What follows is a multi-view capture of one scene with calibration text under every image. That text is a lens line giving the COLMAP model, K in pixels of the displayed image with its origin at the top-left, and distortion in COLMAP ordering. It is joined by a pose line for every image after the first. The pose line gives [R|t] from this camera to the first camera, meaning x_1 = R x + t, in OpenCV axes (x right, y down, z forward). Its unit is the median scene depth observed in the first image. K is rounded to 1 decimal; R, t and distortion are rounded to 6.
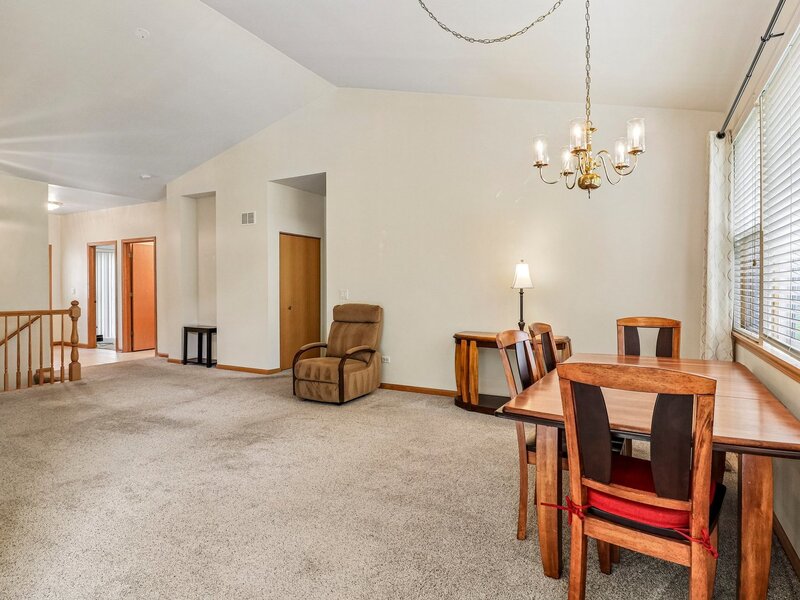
lens RADIAL K [[427.3, 0, 425.6], [0, 427.3, 289.6], [0, 0, 1]] dist [0.012136, -0.006720]
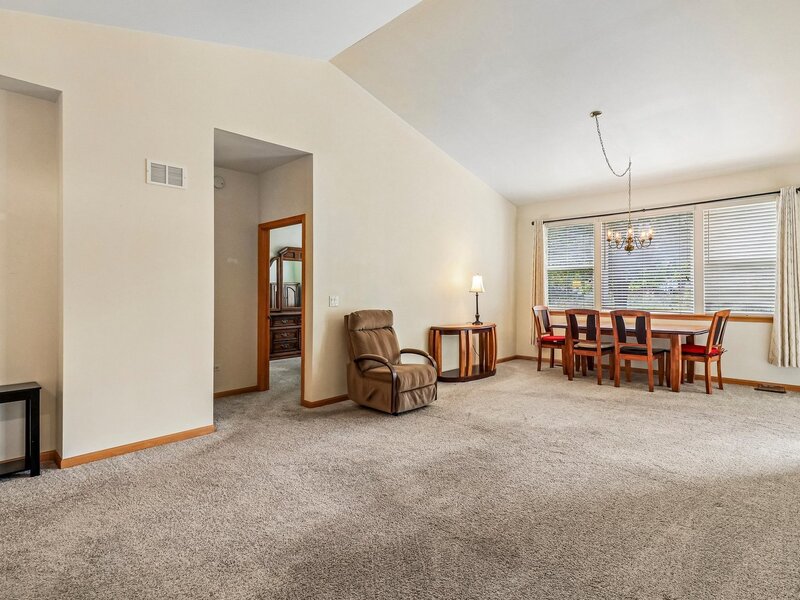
lens RADIAL K [[427.3, 0, 403.3], [0, 427.3, 299.4], [0, 0, 1]] dist [0.012136, -0.006720]
pose [[0.301384, -0.022162, 0.953245, -1.293734], [0.014810, 0.999718, 0.018560, -0.010010], [-0.953388, 0.008524, 0.301627, 0.787973]]
